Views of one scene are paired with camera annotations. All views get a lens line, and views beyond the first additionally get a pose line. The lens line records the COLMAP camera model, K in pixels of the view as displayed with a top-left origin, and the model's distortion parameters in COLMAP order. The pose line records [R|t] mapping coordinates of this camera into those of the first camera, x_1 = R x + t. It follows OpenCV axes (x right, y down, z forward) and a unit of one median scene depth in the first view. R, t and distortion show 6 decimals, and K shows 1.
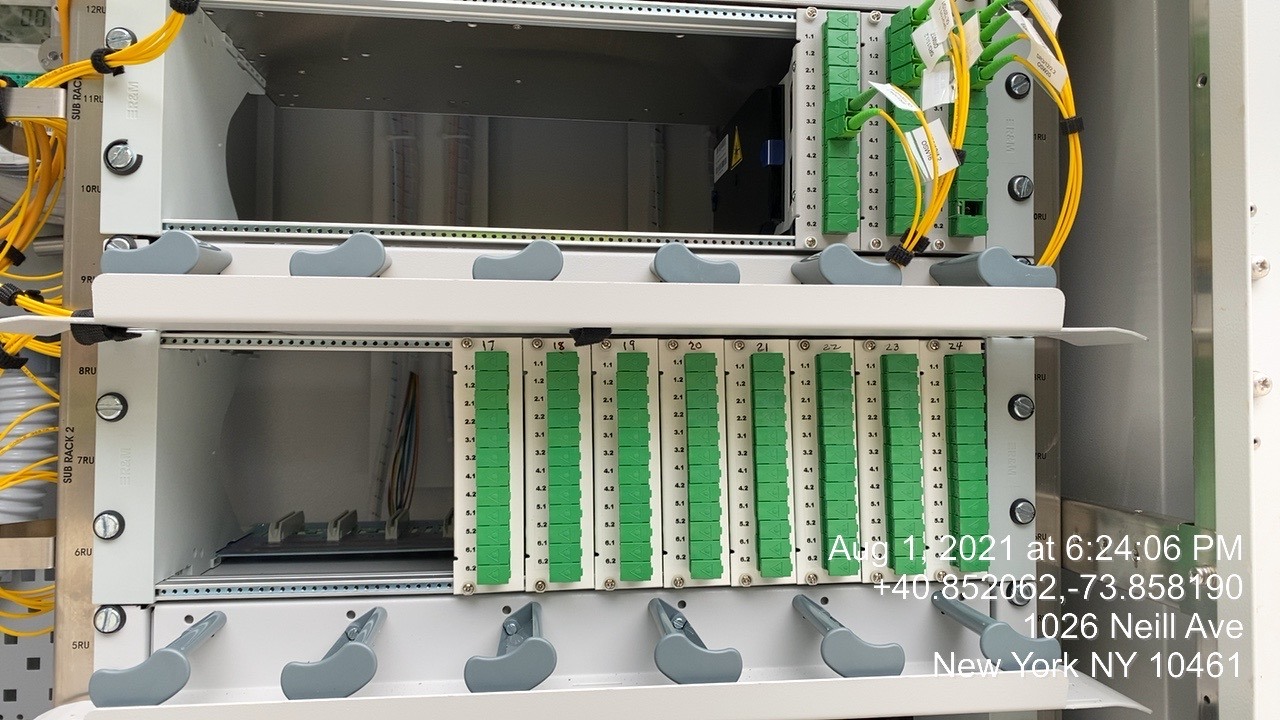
lens RADIAL K [[950.9, 0, 661.1], [0, 950.9, 335.3], [0, 0, 1]] dist [0.027391, -0.071212]
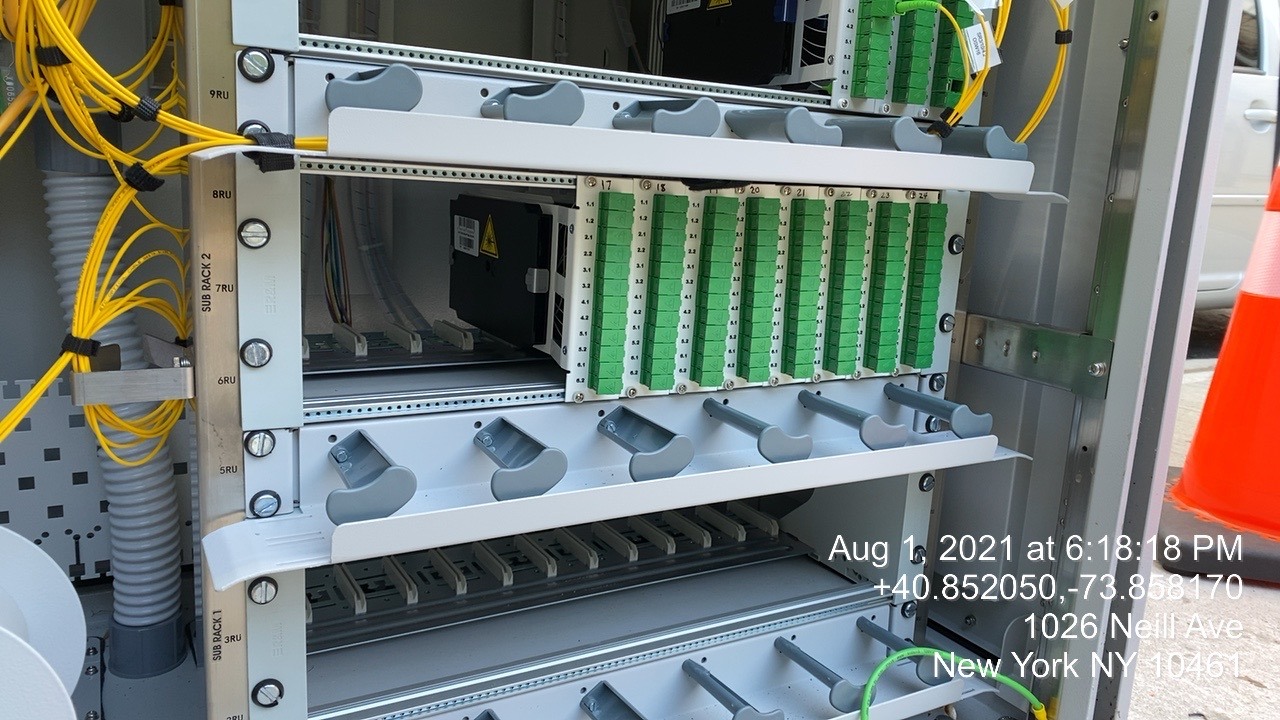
lens RADIAL K [[974.5, 0, 593.2], [0, 974.5, 419.8], [0, 0, 1]] dist [0.180021, -0.507508]
pose [[0.917447, -0.058119, 0.393590, -0.659247], [-0.043654, 0.968594, 0.244784, -0.003002], [-0.395456, -0.241758, 0.886097, -0.081969]]
